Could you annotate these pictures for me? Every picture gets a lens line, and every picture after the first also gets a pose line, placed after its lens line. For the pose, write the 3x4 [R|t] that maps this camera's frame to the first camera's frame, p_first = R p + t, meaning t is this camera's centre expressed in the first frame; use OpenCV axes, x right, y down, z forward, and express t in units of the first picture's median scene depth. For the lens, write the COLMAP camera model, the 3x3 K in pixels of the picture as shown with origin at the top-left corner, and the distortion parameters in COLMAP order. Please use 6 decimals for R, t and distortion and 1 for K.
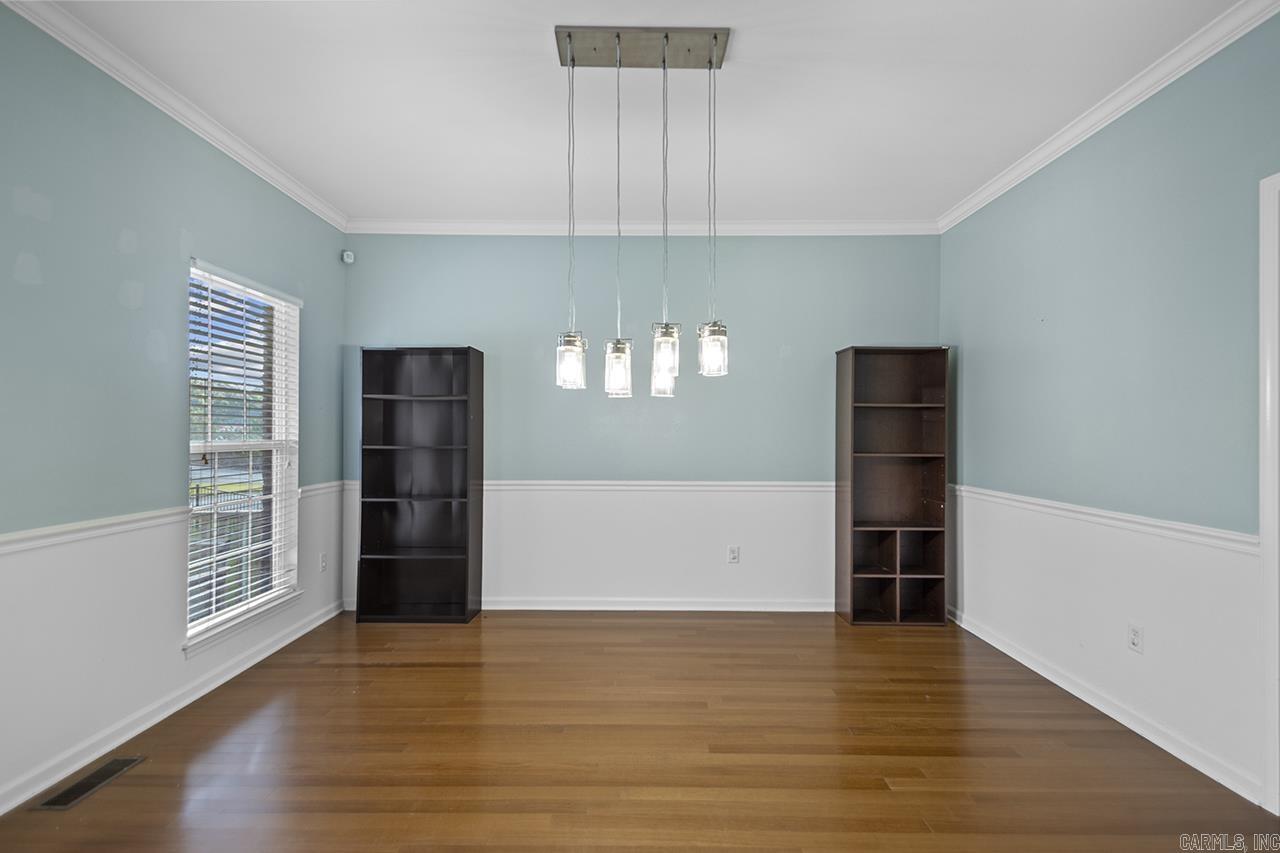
lens RADIAL K [[602.8, 0, 636.3], [0, 602.8, 426.7], [0, 0, 1]] dist [0.026459, -0.005334]
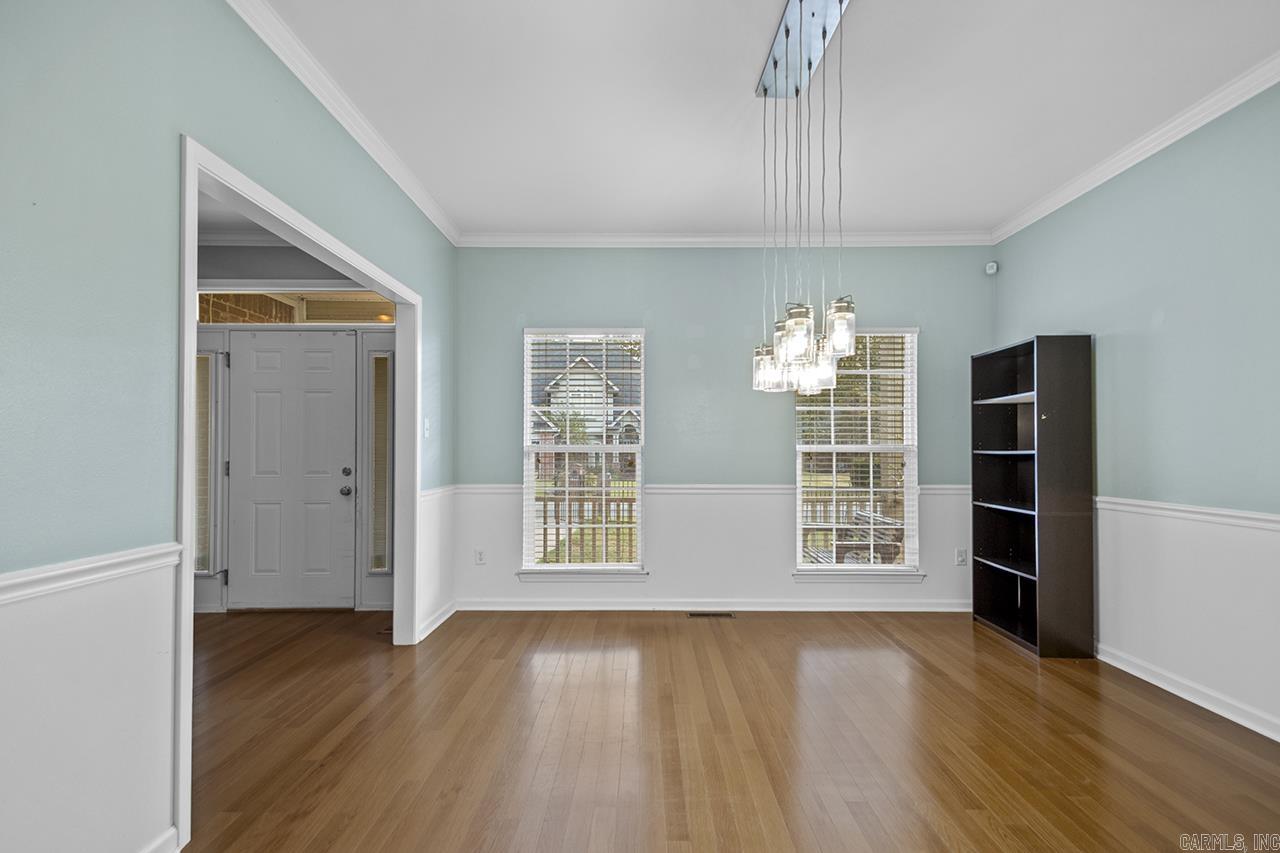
lens RADIAL K [[602.8, 0, 636.7], [0, 602.8, 438.0], [0, 0, 1]] dist [0.026459, -0.005334]
pose [[0.005862, -0.017617, -0.999828, 0.623940], [0.012444, 0.999769, -0.017543, 0.022528], [0.999905, -0.012339, 0.006080, 0.444615]]
